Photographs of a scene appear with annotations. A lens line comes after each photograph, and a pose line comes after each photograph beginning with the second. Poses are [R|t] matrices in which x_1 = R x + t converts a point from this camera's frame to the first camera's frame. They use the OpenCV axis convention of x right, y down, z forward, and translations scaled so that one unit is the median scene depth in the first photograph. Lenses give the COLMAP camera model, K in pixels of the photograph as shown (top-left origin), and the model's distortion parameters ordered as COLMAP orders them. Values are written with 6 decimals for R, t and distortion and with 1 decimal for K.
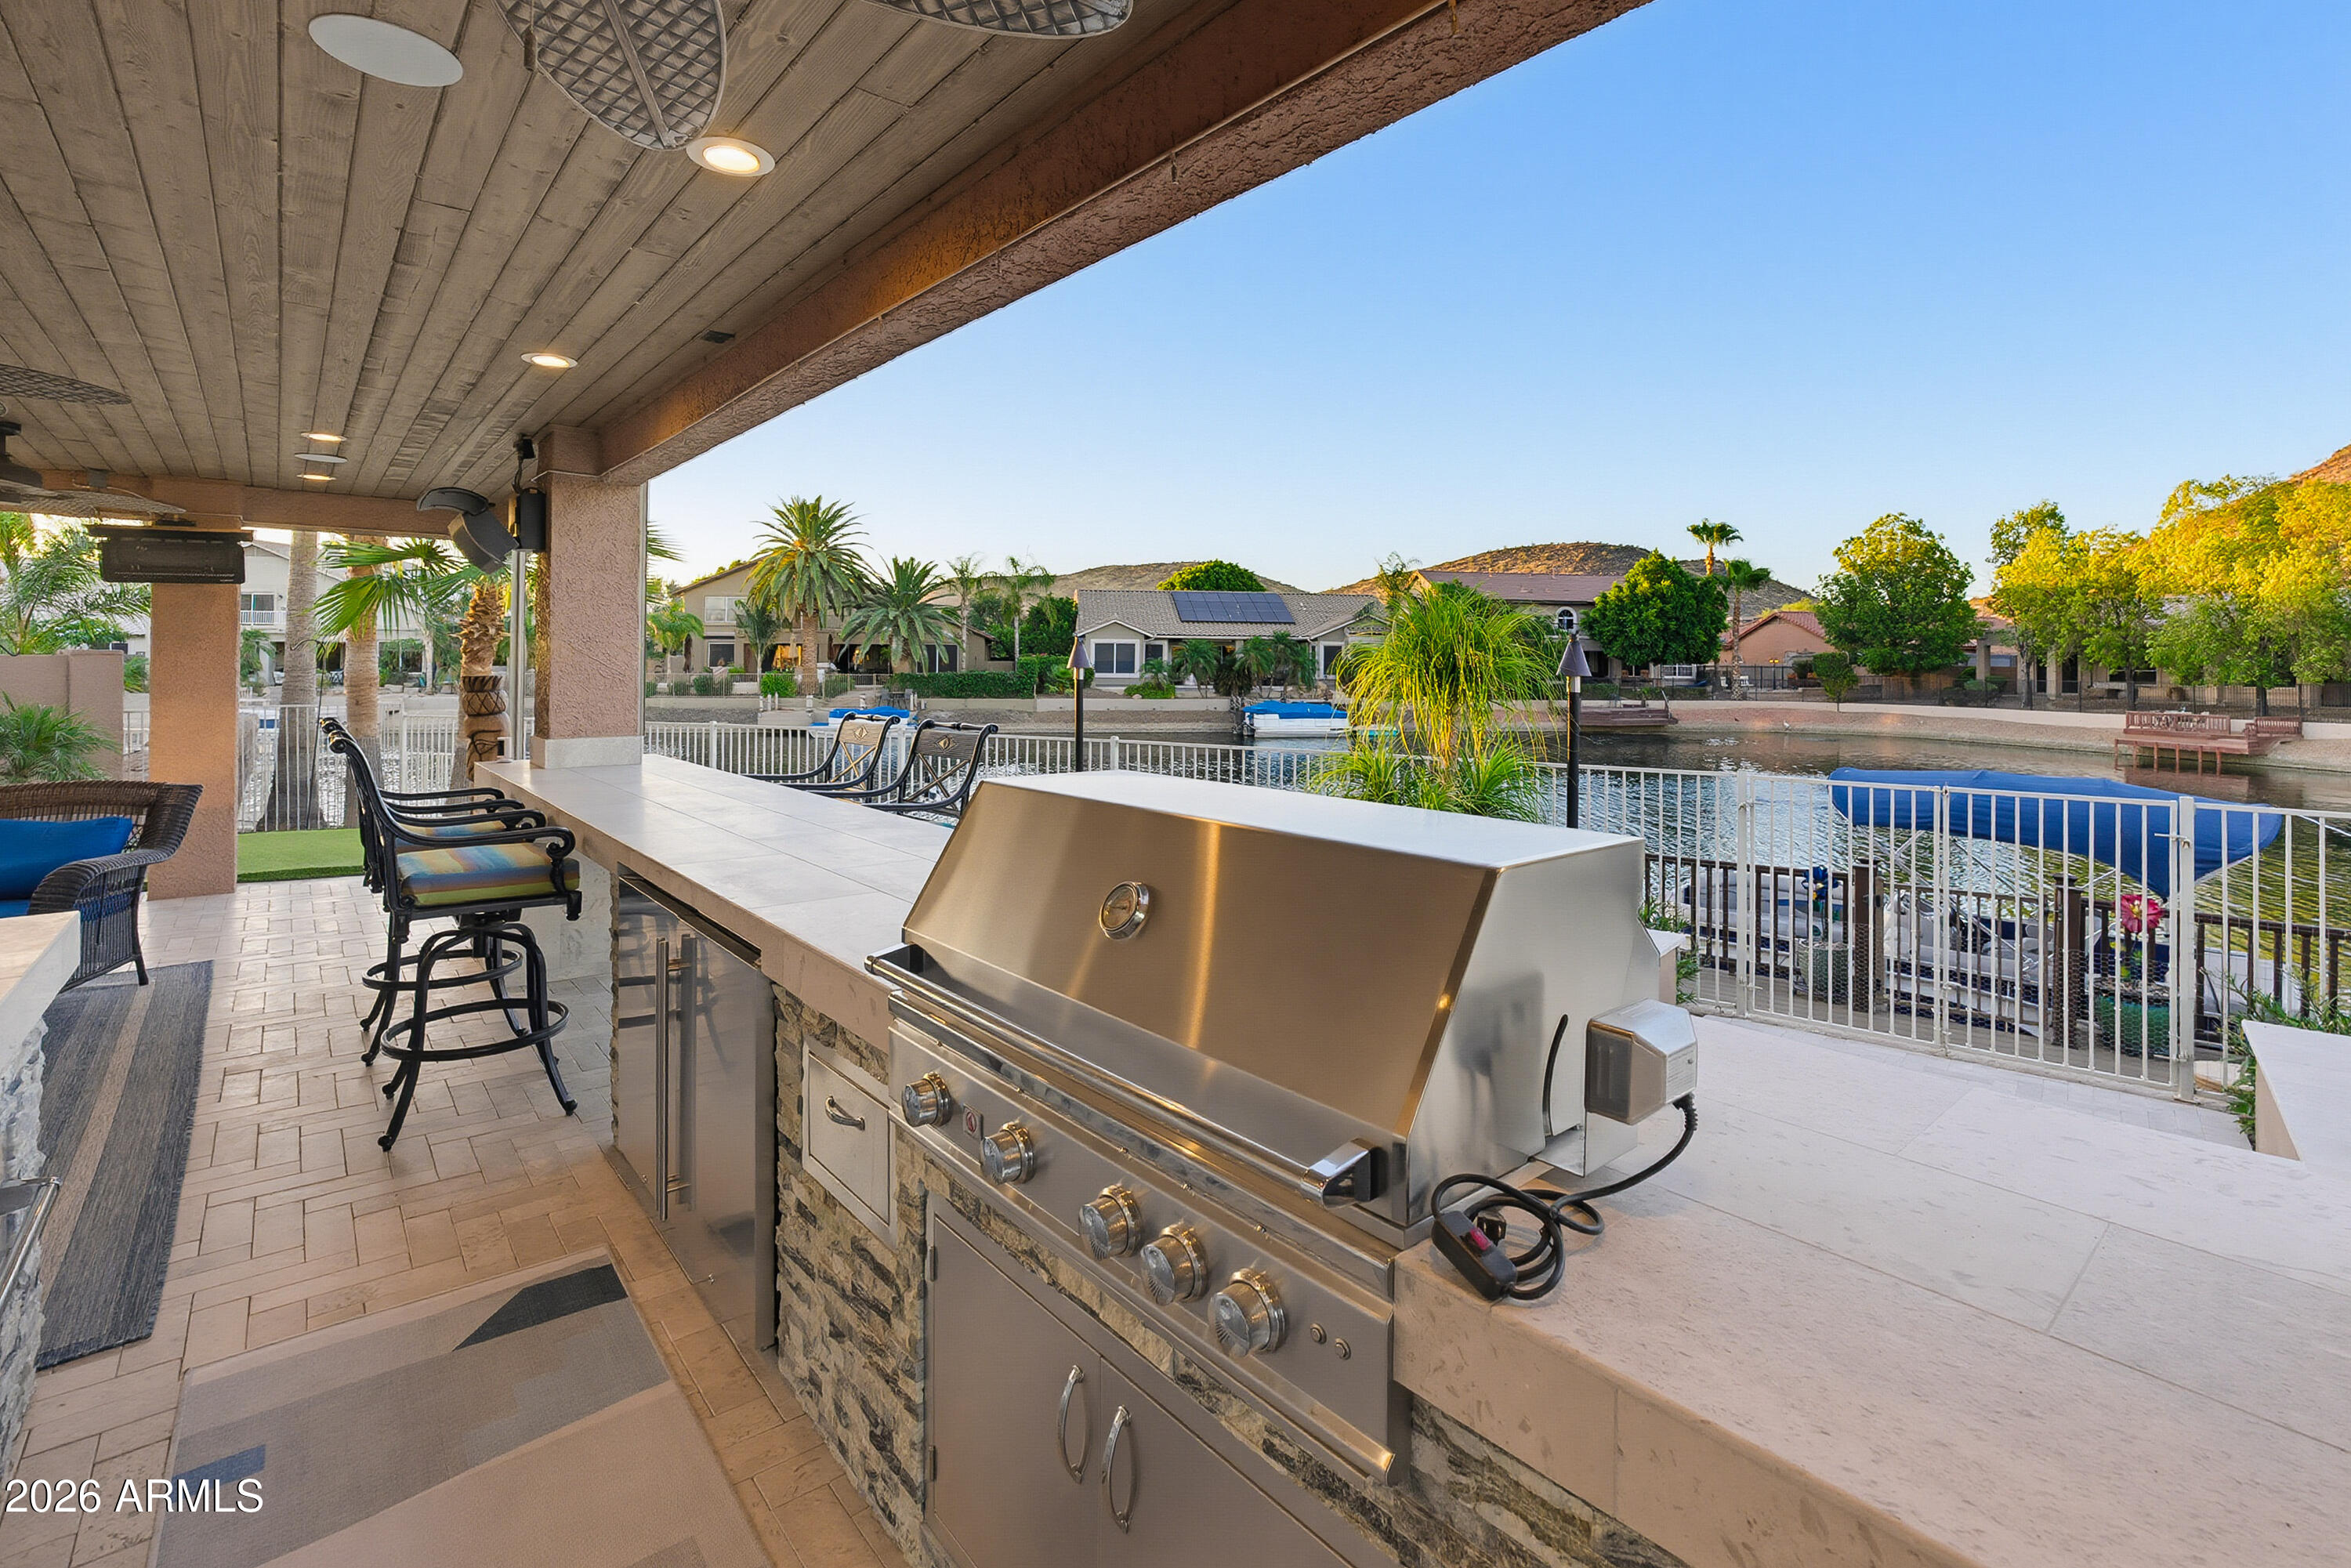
lens RADIAL K [[1079.6, 0, 1200.2], [0, 1079.6, 659.1], [0, 0, 1]] dist [-0.034647, 0.017733]
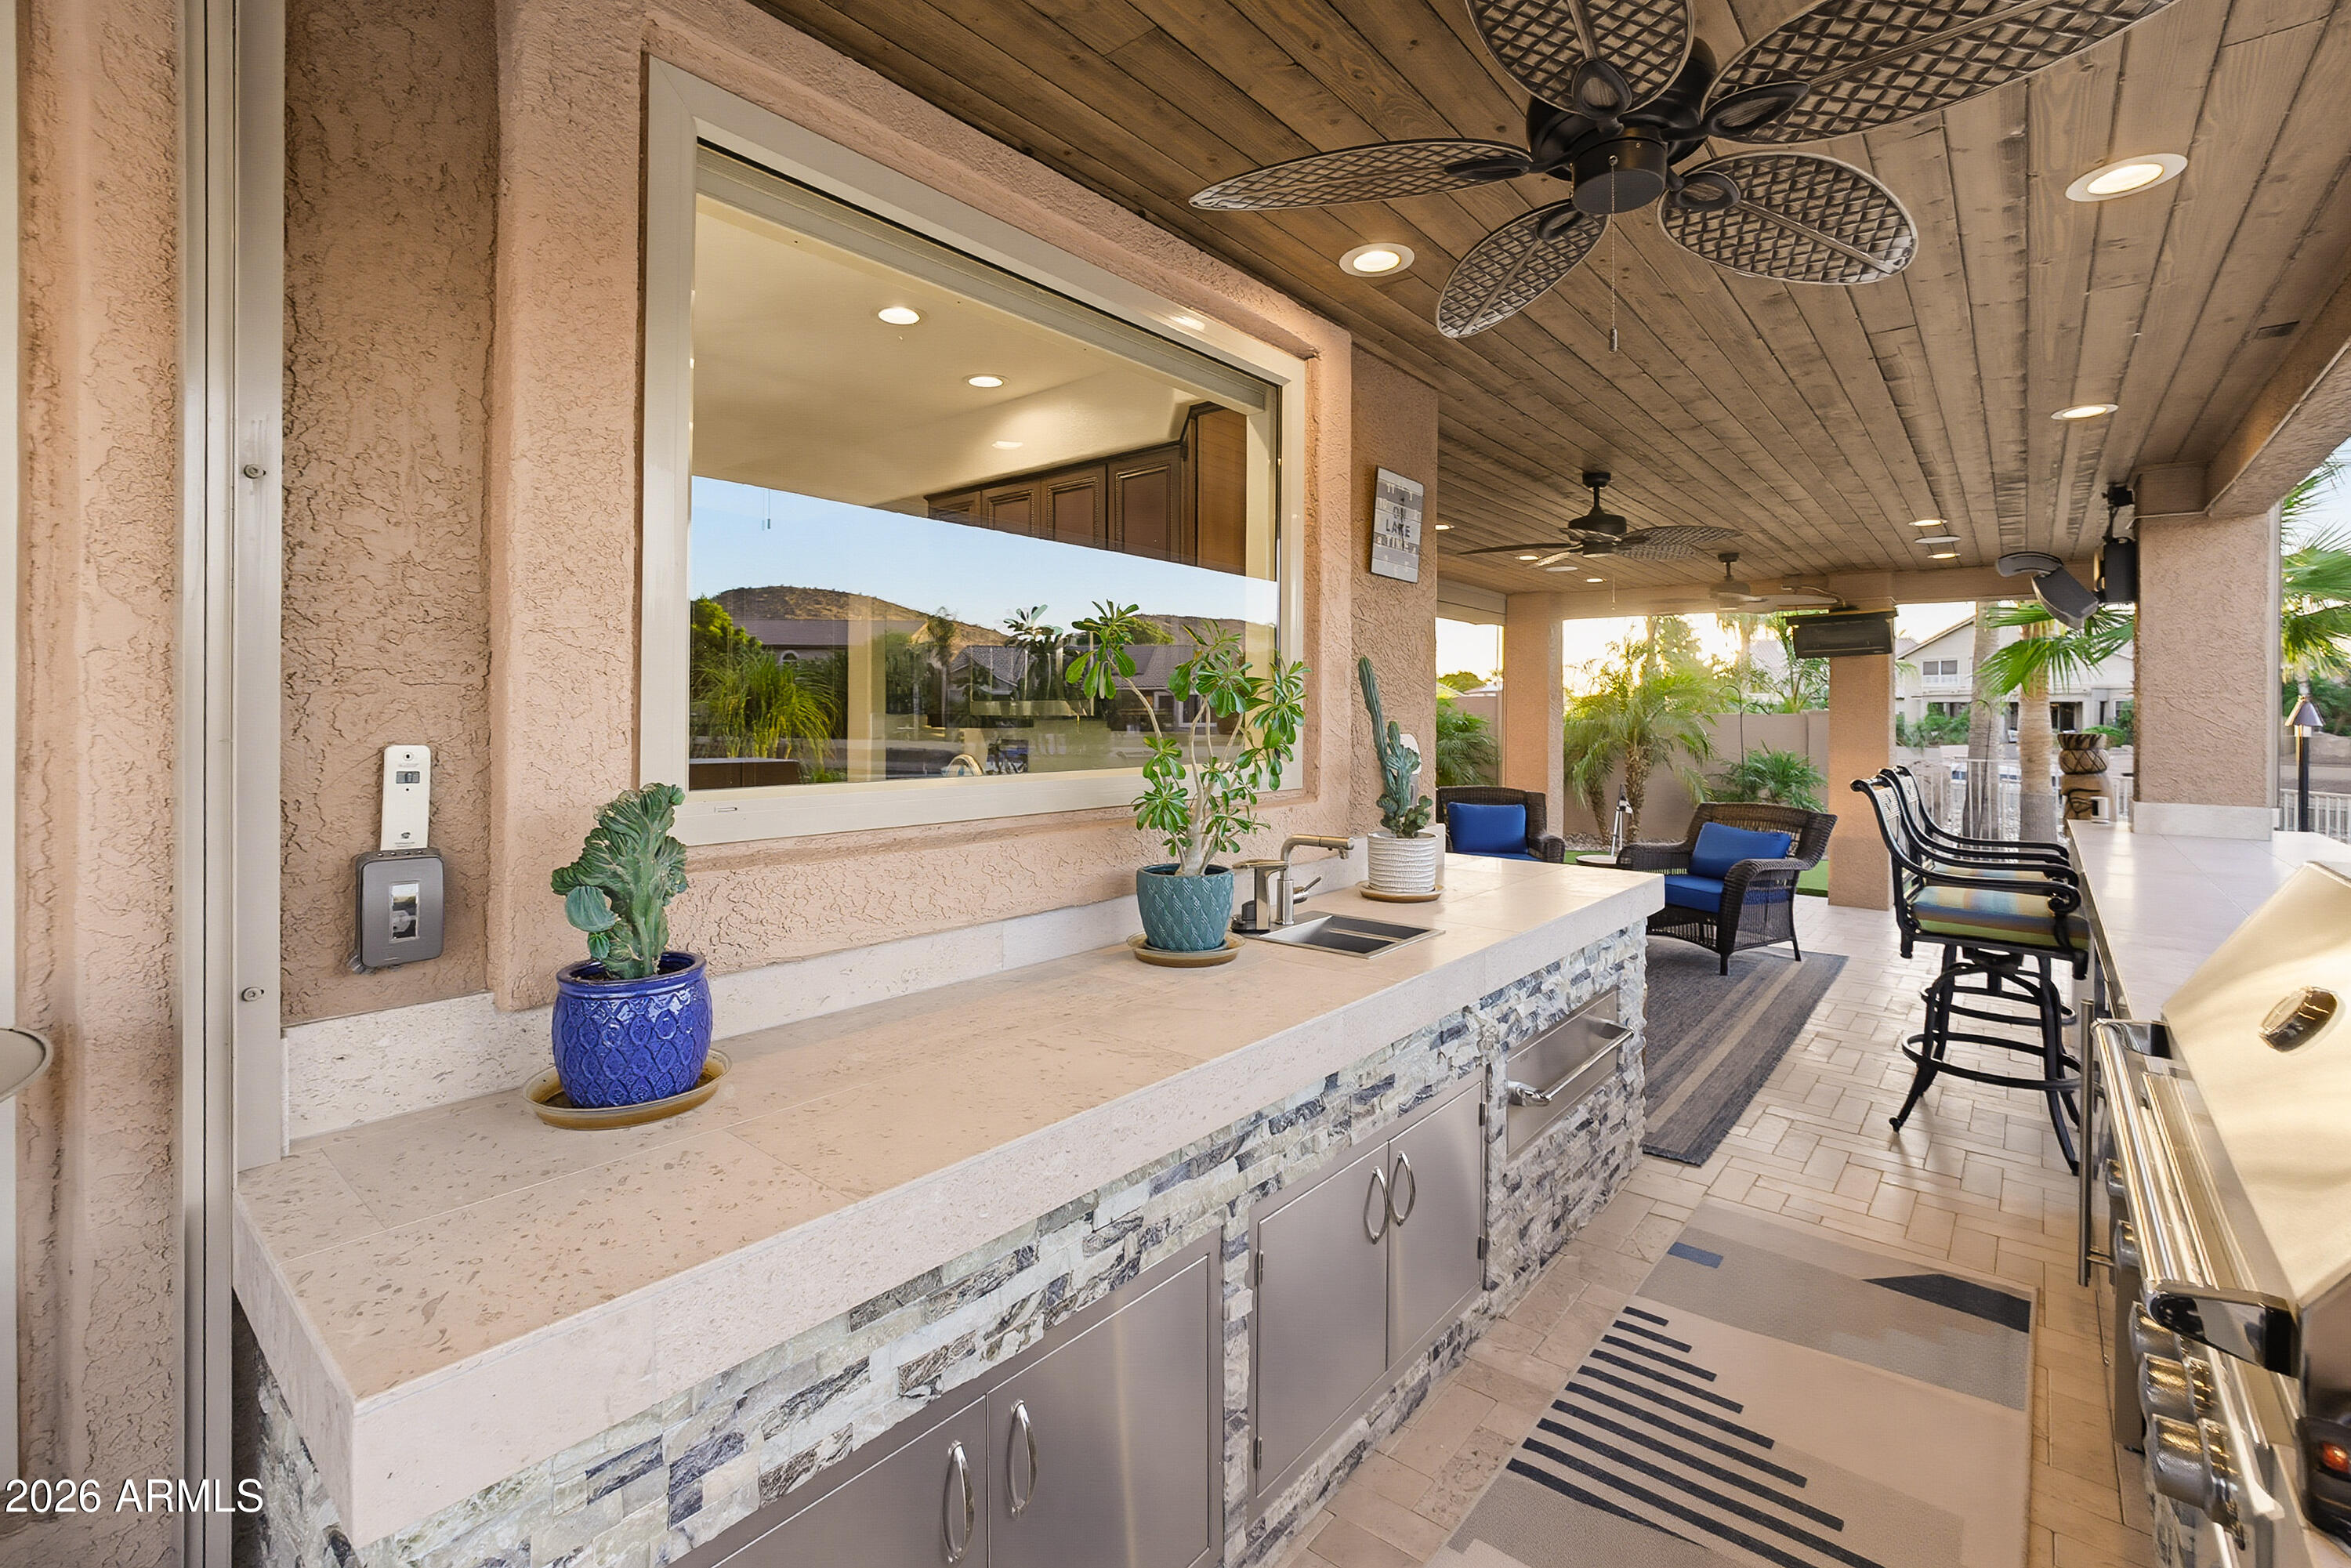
lens RADIAL K [[1047.1, 0, 1165.8], [0, 1047.1, 707.6], [0, 0, 1]] dist [-0.033604, 0.015871]
pose [[0.160820, -0.005194, -0.986970, 0.150535], [-0.006036, 0.999962, -0.006246, 0.002873], [0.986965, 0.006962, 0.160783, 0.010954]]
